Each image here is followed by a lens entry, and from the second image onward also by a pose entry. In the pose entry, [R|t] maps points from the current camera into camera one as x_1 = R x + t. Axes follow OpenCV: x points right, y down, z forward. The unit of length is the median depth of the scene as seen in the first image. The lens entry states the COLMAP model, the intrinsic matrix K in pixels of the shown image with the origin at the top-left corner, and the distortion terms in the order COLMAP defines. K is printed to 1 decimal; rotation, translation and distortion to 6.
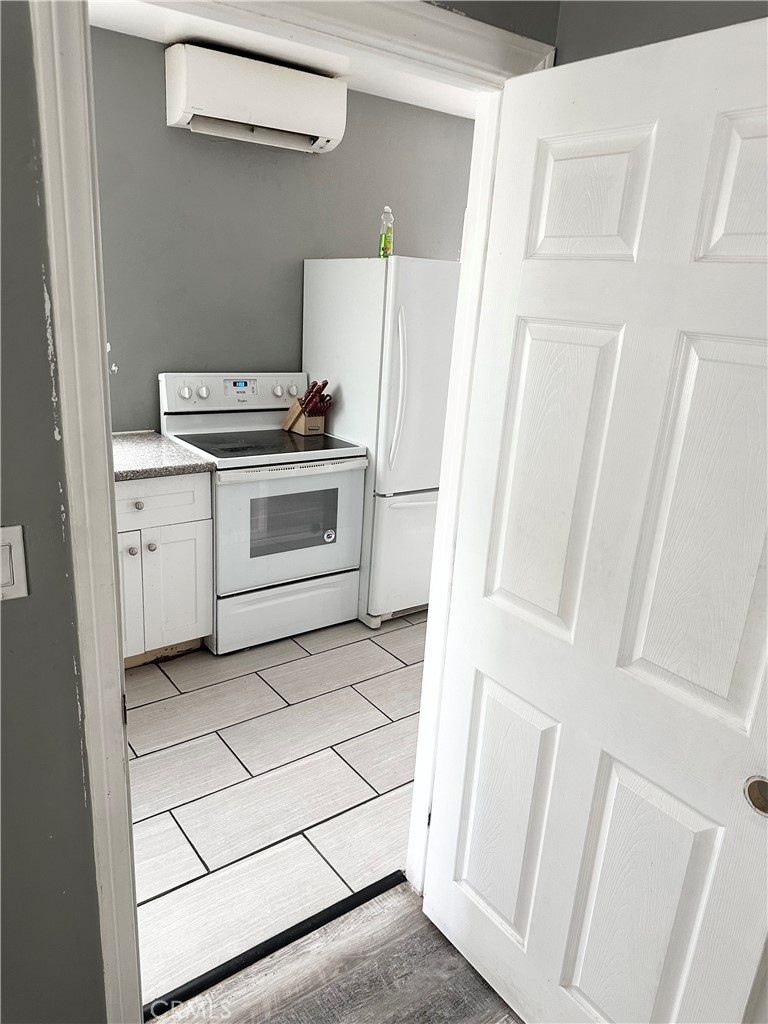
lens RADIAL K [[704.2, 0, 384.0], [0, 704.2, 512.0], [0, 0, 1]] dist [0.054858, -0.086613]
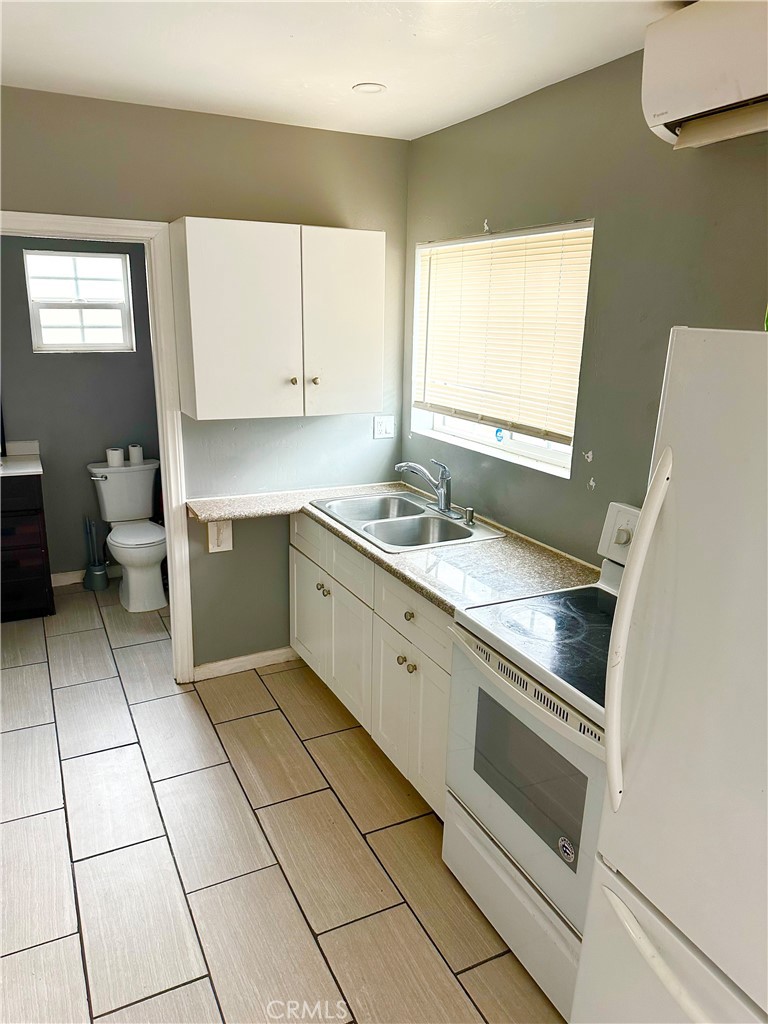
lens RADIAL K [[704.2, 0, 384.0], [0, 704.2, 512.0], [0, 0, 1]] dist [0.054858, -0.086613]
pose [[-0.174877, 0.200416, -0.963977, 0.721726], [-0.327294, 0.911554, 0.248892, -0.503918], [0.928599, 0.359030, -0.093815, 1.498244]]
